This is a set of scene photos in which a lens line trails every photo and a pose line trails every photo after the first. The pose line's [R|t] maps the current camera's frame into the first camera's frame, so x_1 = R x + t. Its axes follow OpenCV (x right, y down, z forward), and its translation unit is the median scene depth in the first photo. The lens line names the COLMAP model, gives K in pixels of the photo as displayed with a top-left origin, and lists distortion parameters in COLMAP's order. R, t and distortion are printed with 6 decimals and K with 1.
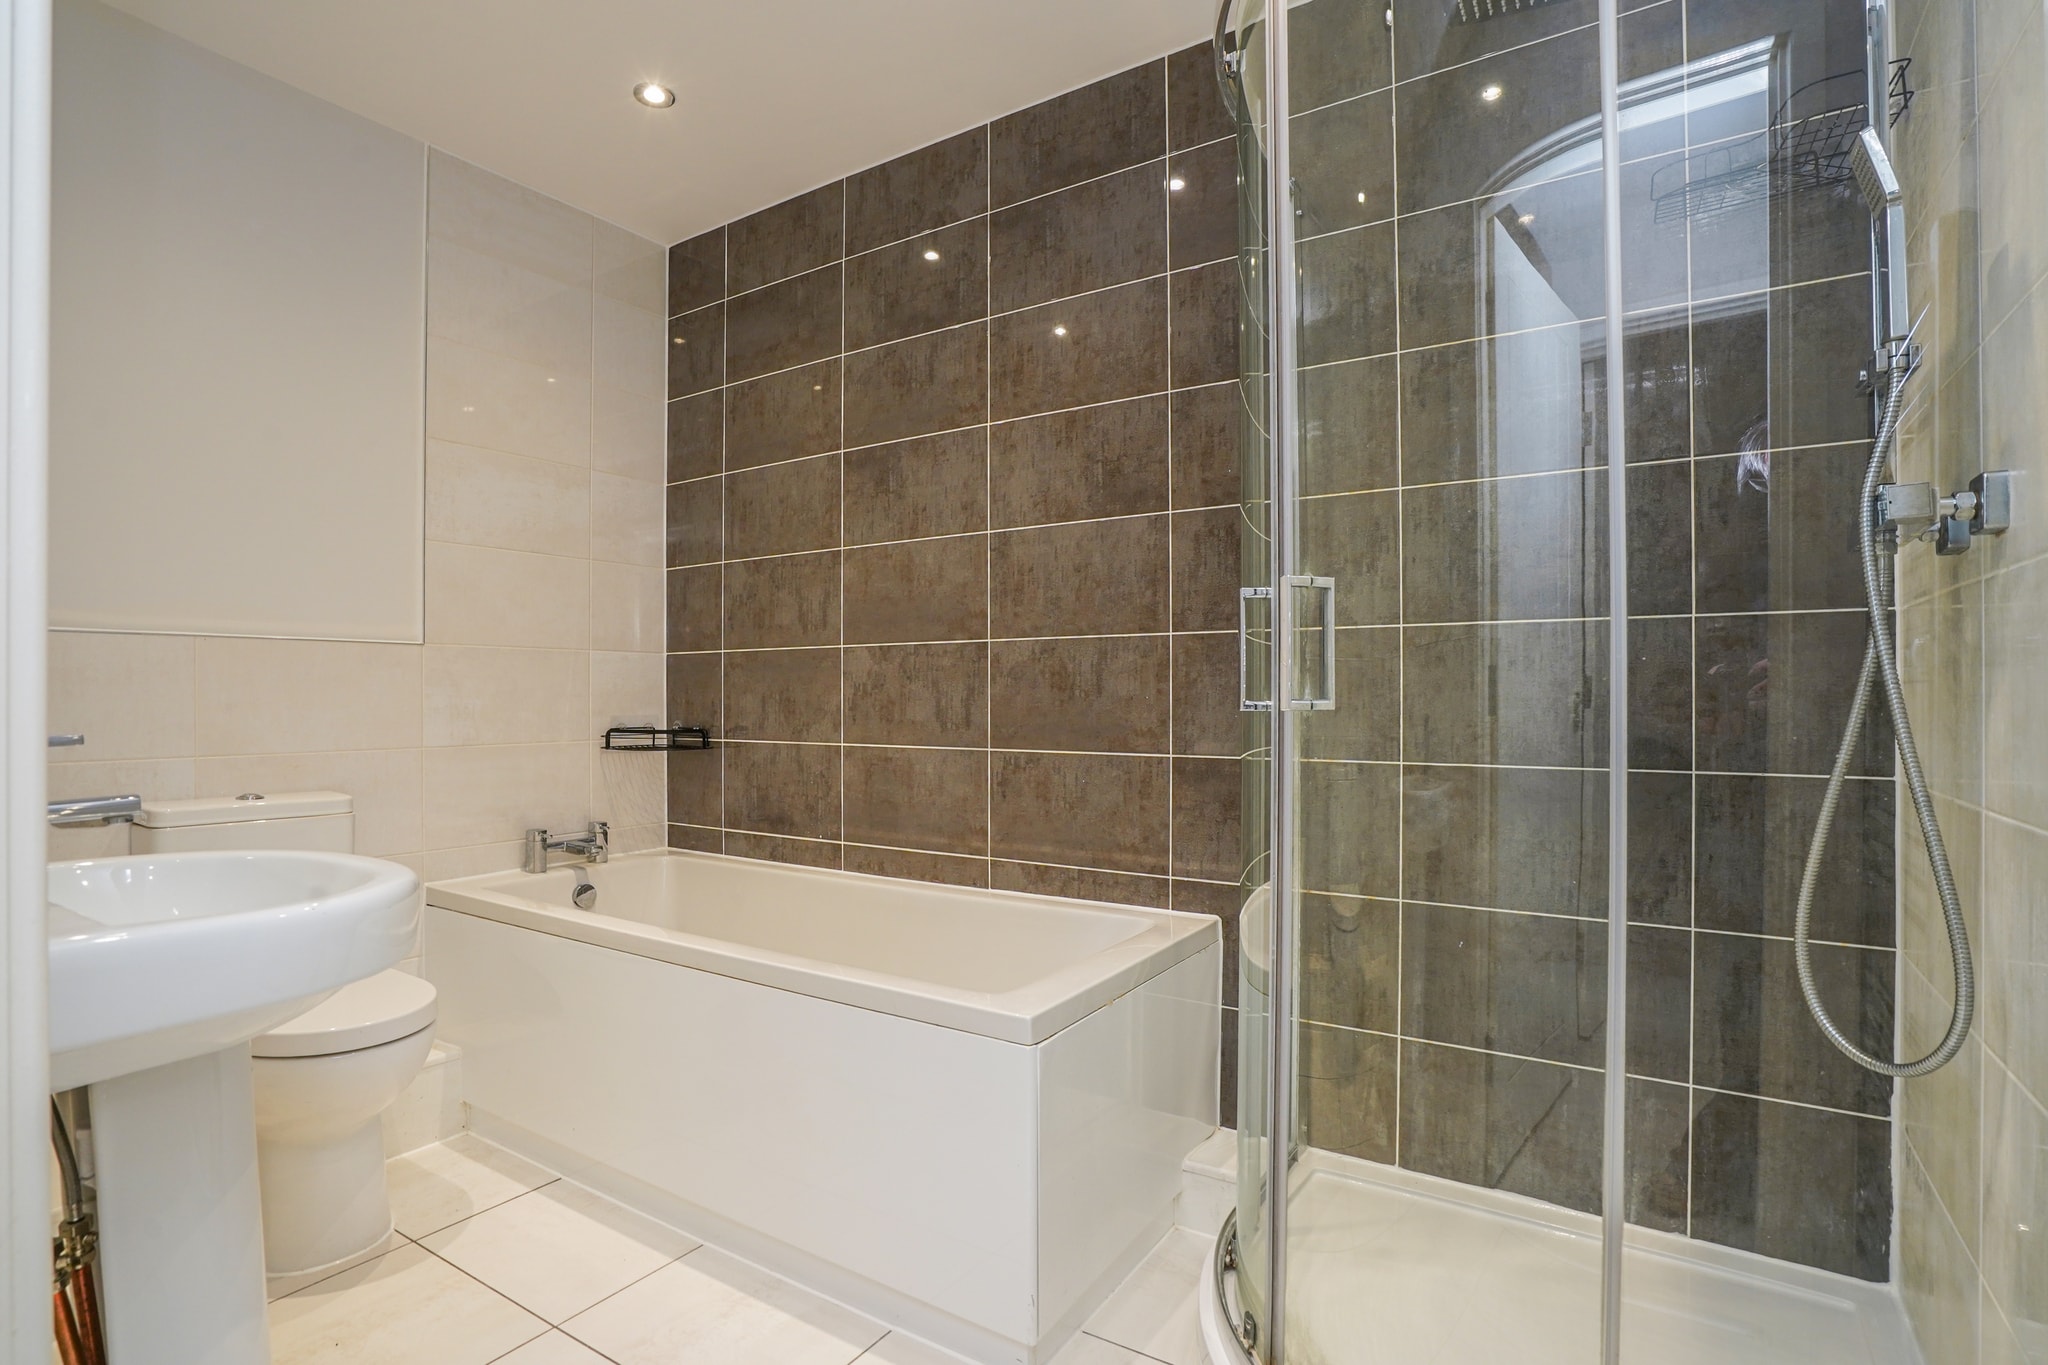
lens RADIAL K [[980.5, 0, 1026.7], [0, 980.5, 689.4], [0, 0, 1]] dist [-0.052000, 0.017798]
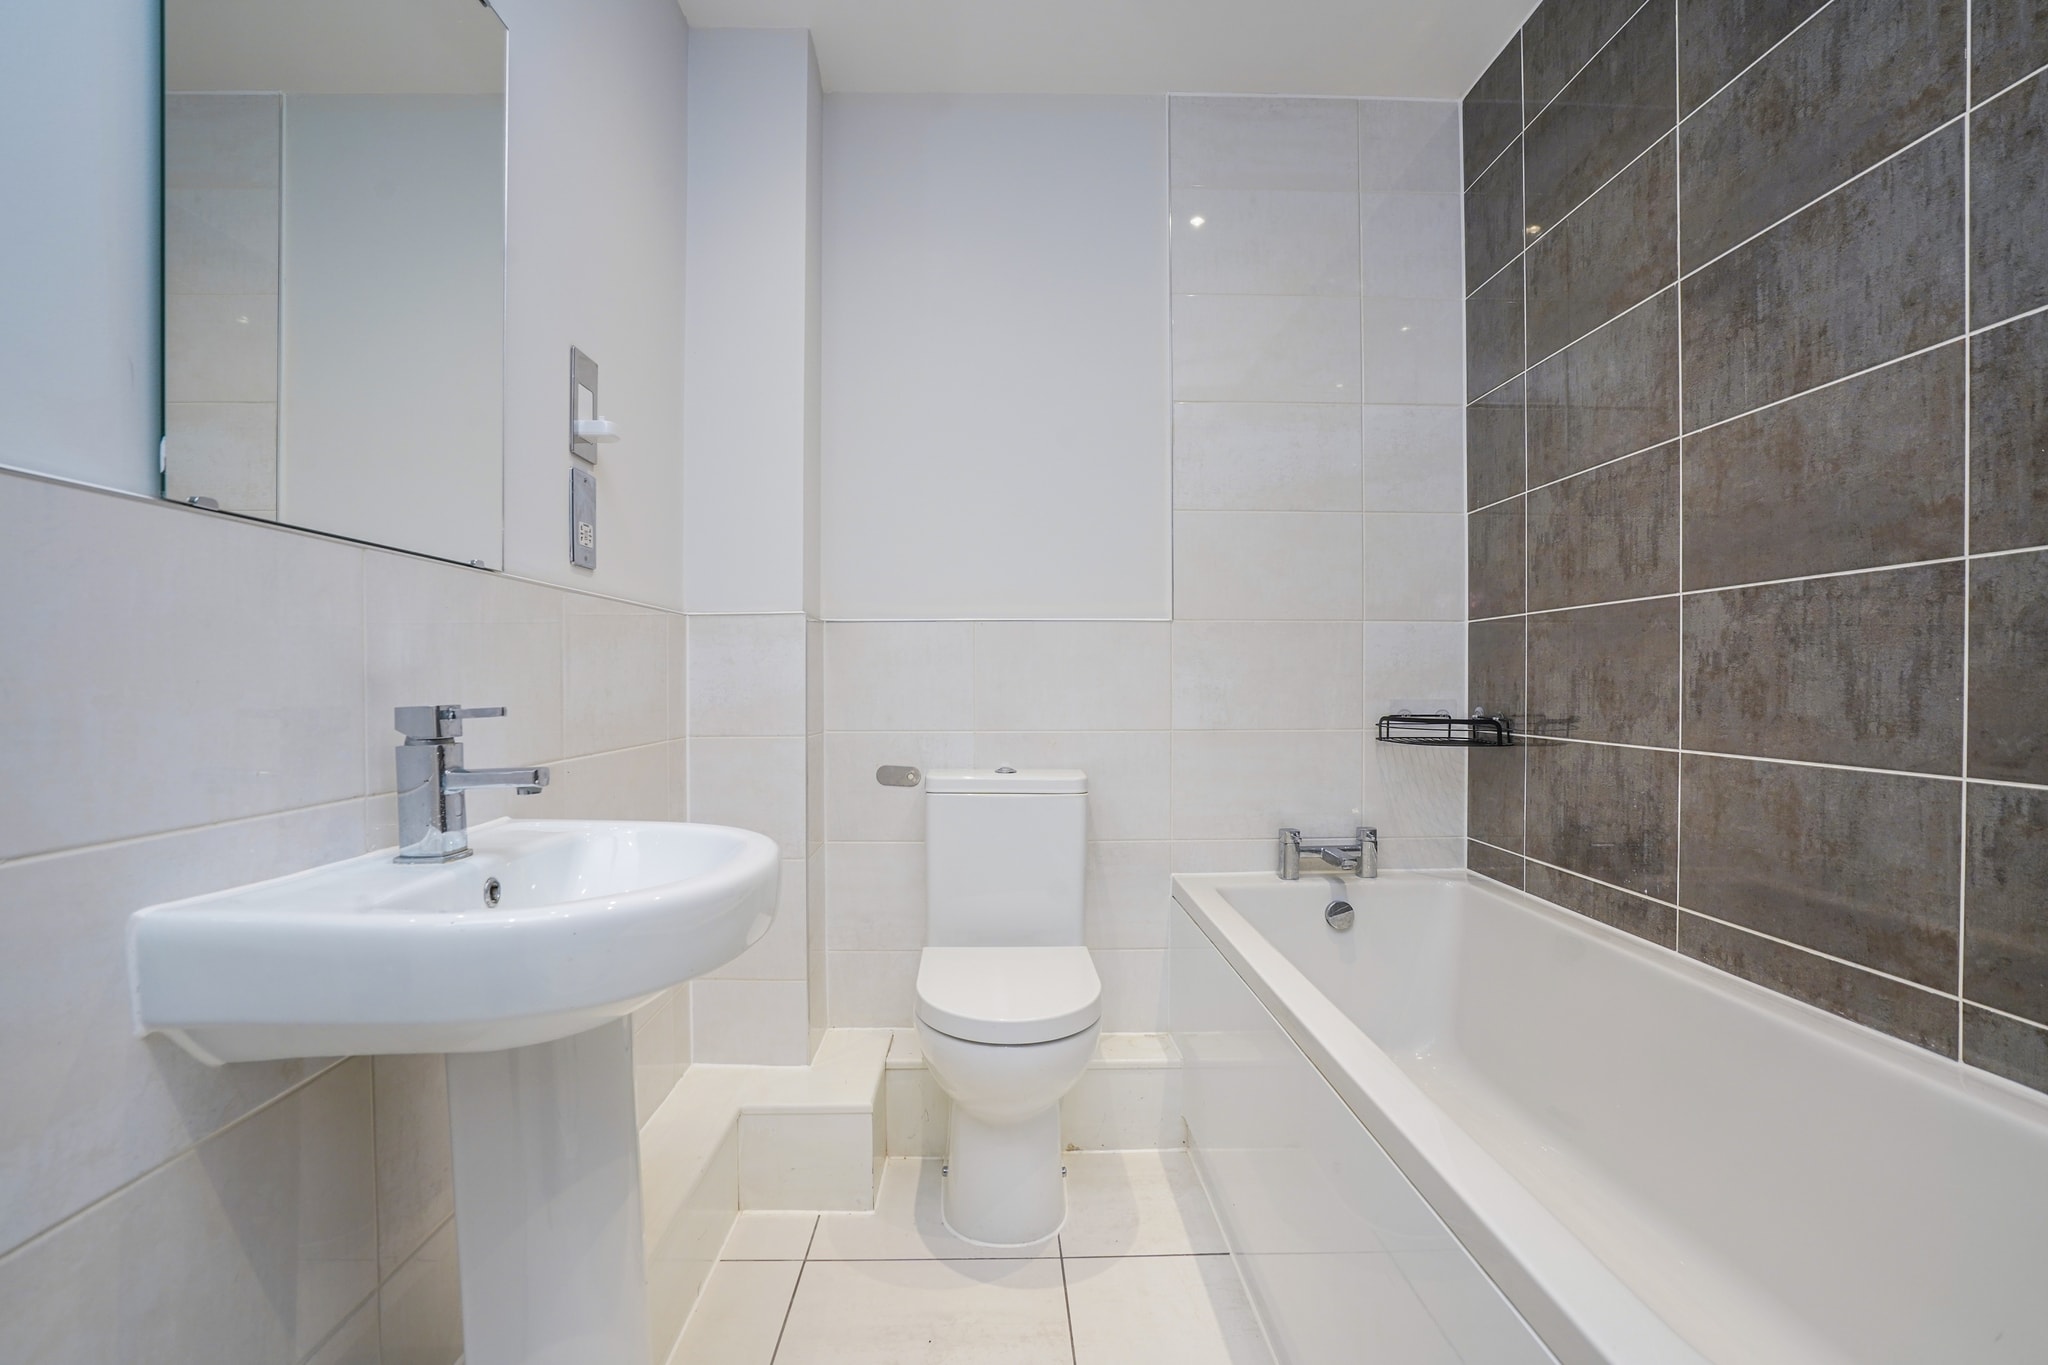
lens RADIAL K [[980.5, 0, 1006.4], [0, 980.5, 694.9], [0, 0, 1]] dist [-0.052000, 0.017798]
pose [[0.571281, 0.011508, -0.820674, 0.069638], [0.005901, 0.999818, 0.018128, 0.006681], [0.820733, -0.015198, 0.571109, 0.303725]]
